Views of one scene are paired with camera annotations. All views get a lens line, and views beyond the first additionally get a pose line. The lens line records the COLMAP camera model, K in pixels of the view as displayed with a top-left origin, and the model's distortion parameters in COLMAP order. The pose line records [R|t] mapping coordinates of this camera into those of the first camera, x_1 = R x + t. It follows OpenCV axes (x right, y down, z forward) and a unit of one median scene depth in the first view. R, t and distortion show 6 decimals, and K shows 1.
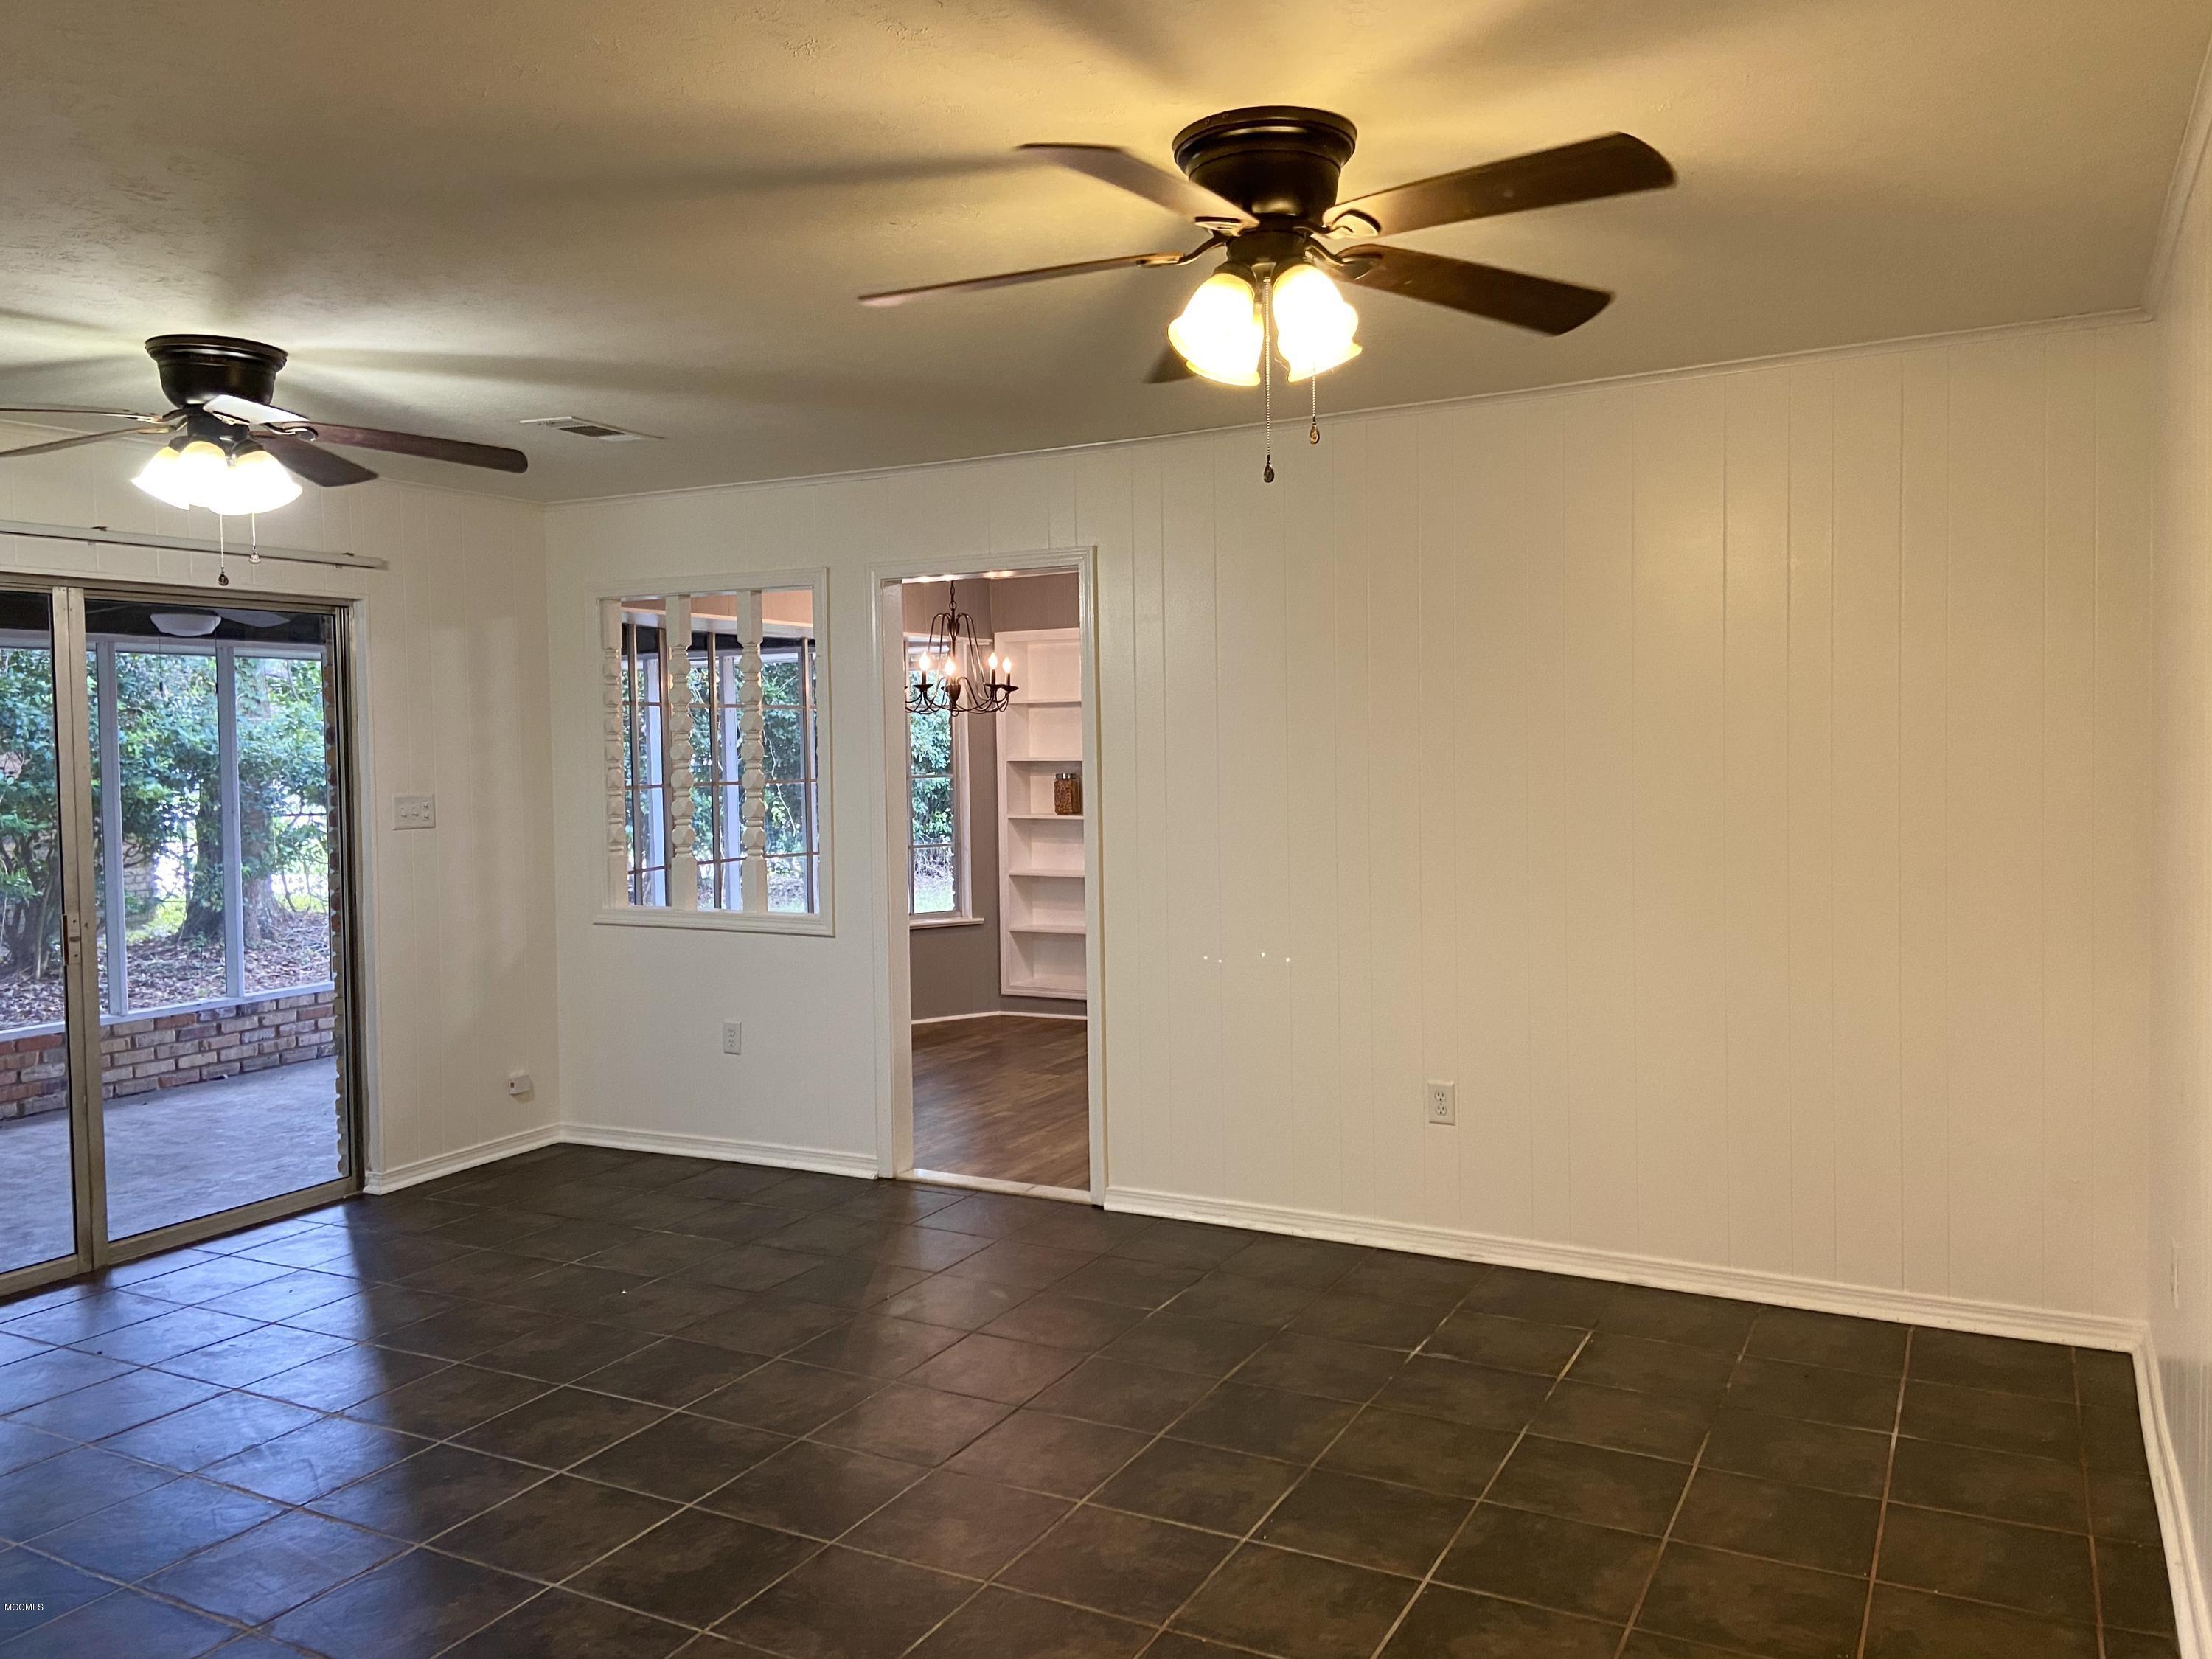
lens RADIAL K [[1650.6, 0, 1105.8], [0, 1650.6, 797.0], [0, 0, 1]] dist [0.121728, -0.152601]
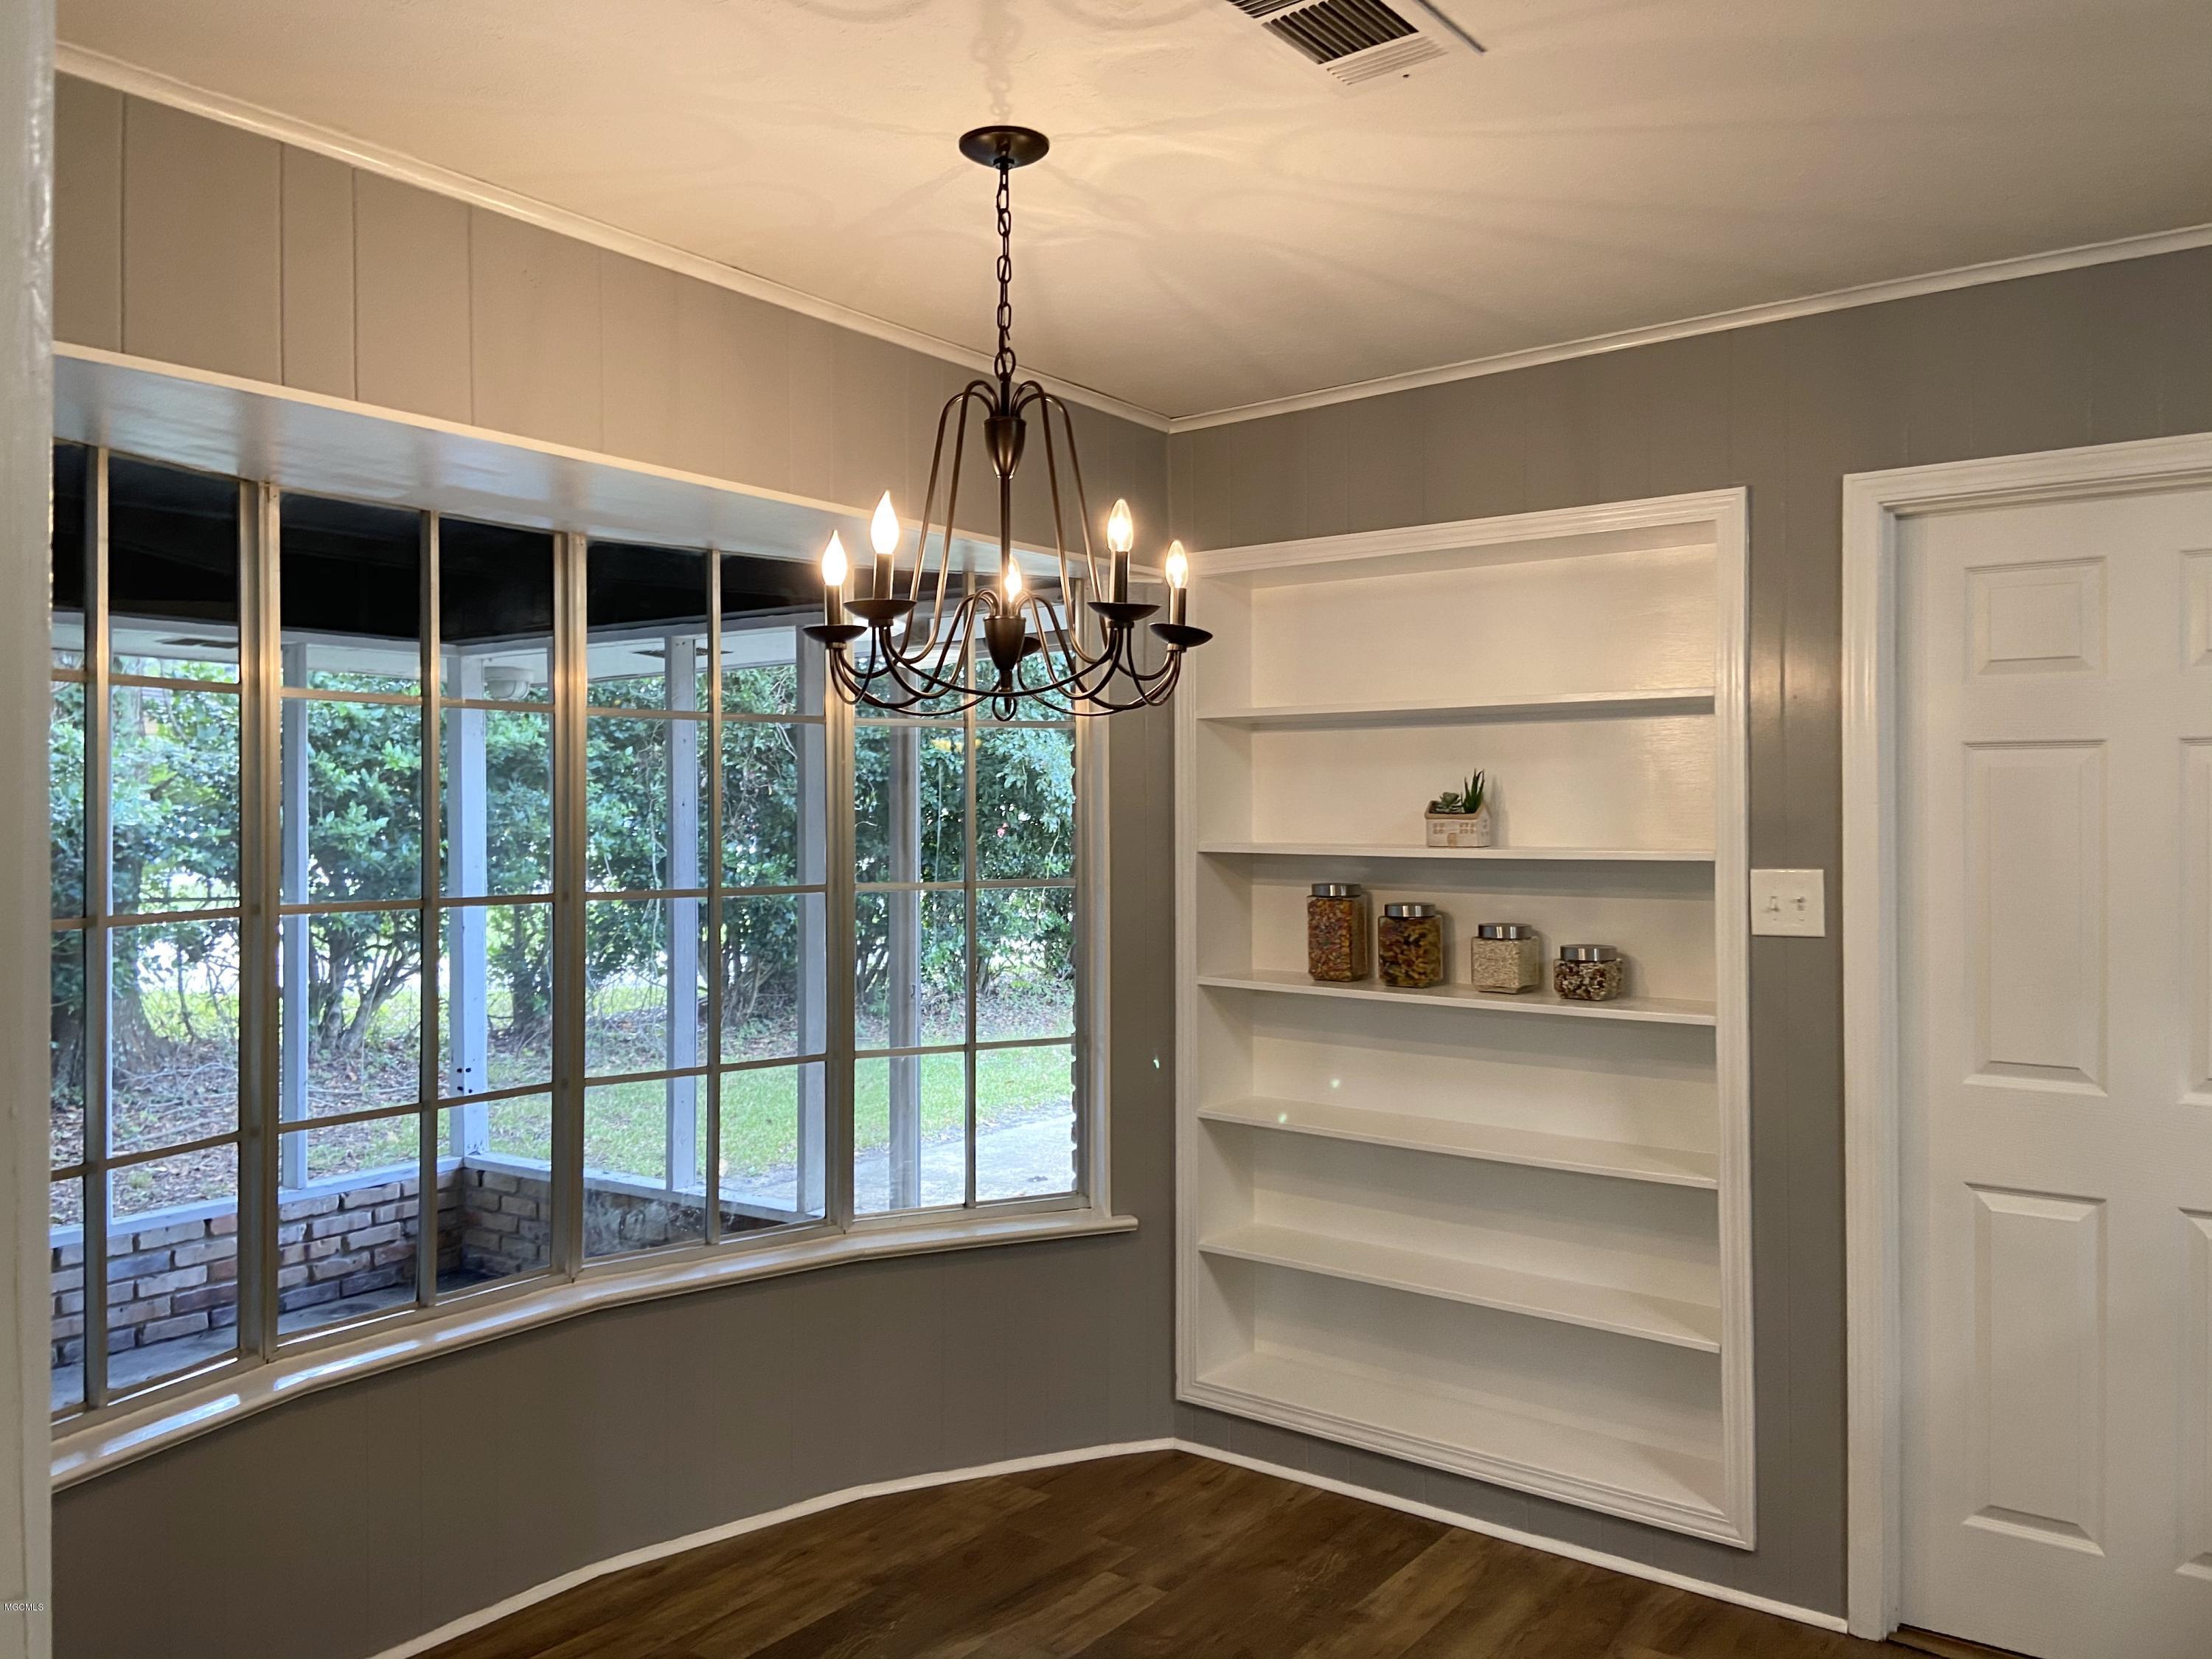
lens RADIAL K [[1650.6, 0, 1105.8], [0, 1650.6, 797.0], [0, 0, 1]] dist [0.121728, -0.152601]
pose [[0.989598, 0.015895, -0.142978, -0.022293], [-0.021975, 0.998916, -0.041044, -0.017668], [0.142170, 0.043759, 0.988874, 0.570058]]
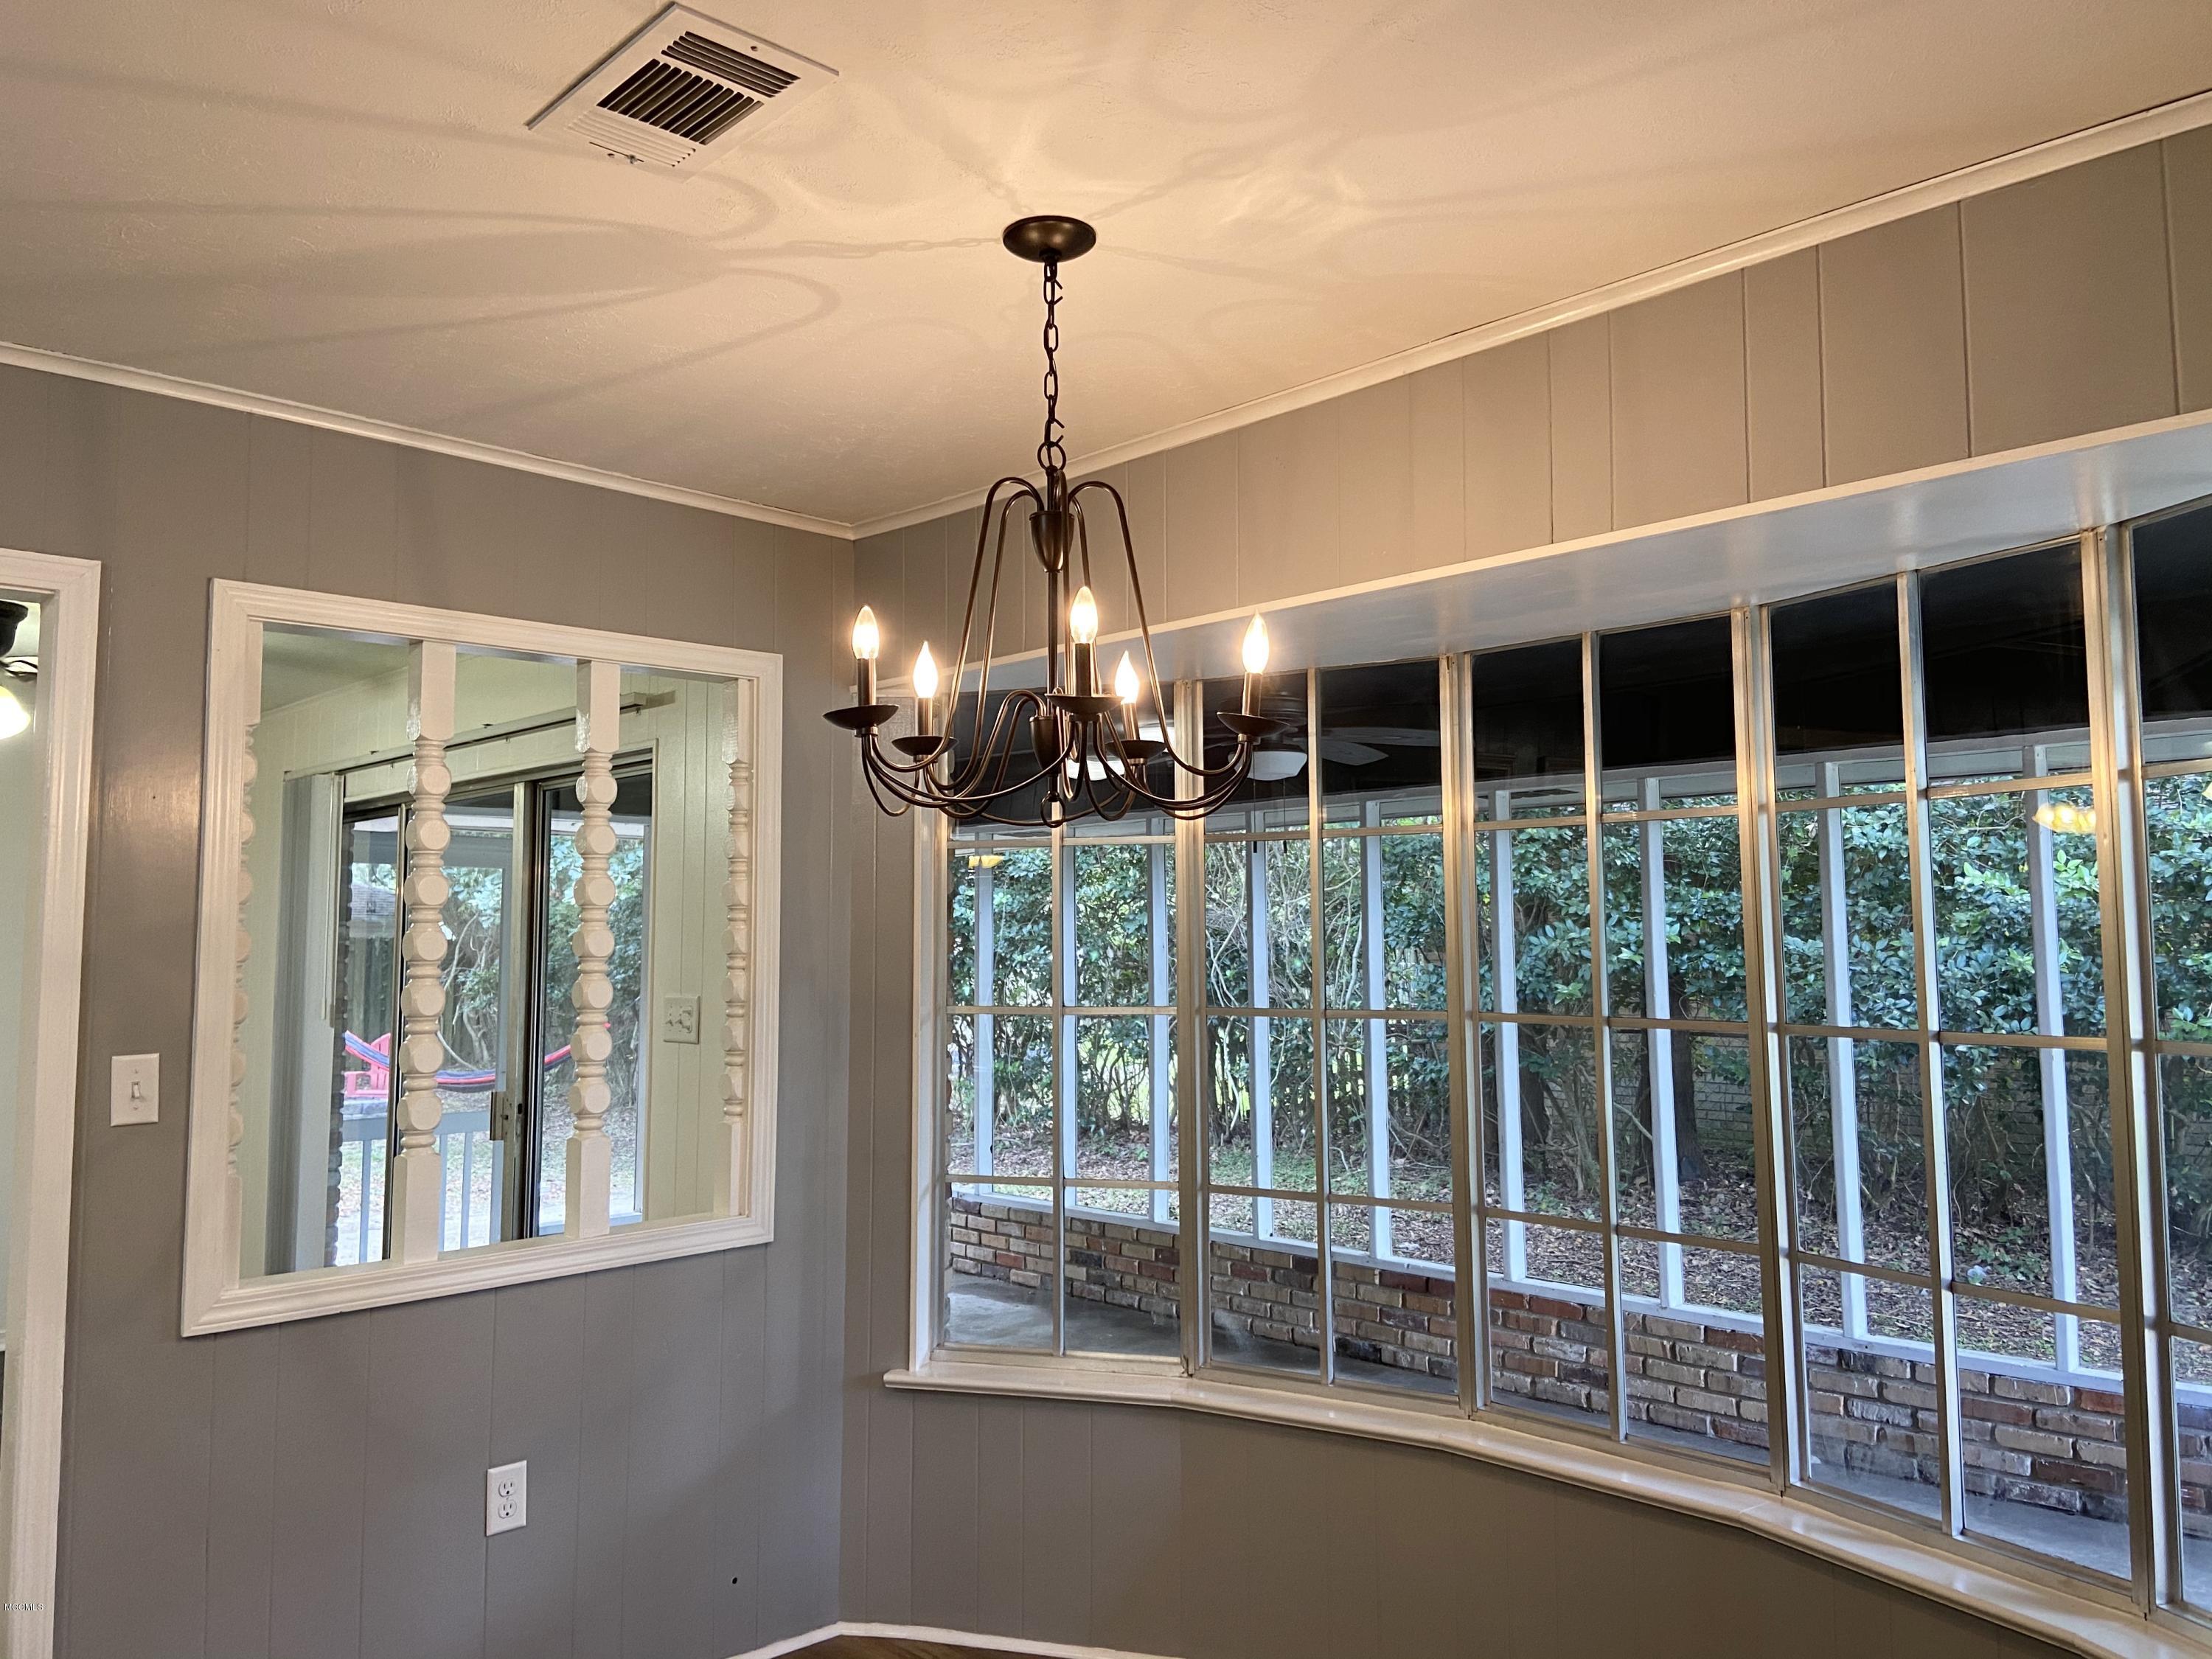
lens RADIAL K [[1663.8, 0, 1102.5], [0, 1663.8, 800.3], [0, 0, 1]] dist [0.113977, -0.140137]
pose [[-0.304253, -0.067114, -0.950224, 0.159291], [-0.021676, 0.997745, -0.063529, -0.028679], [0.952345, 0.001269, -0.305022, 0.911397]]
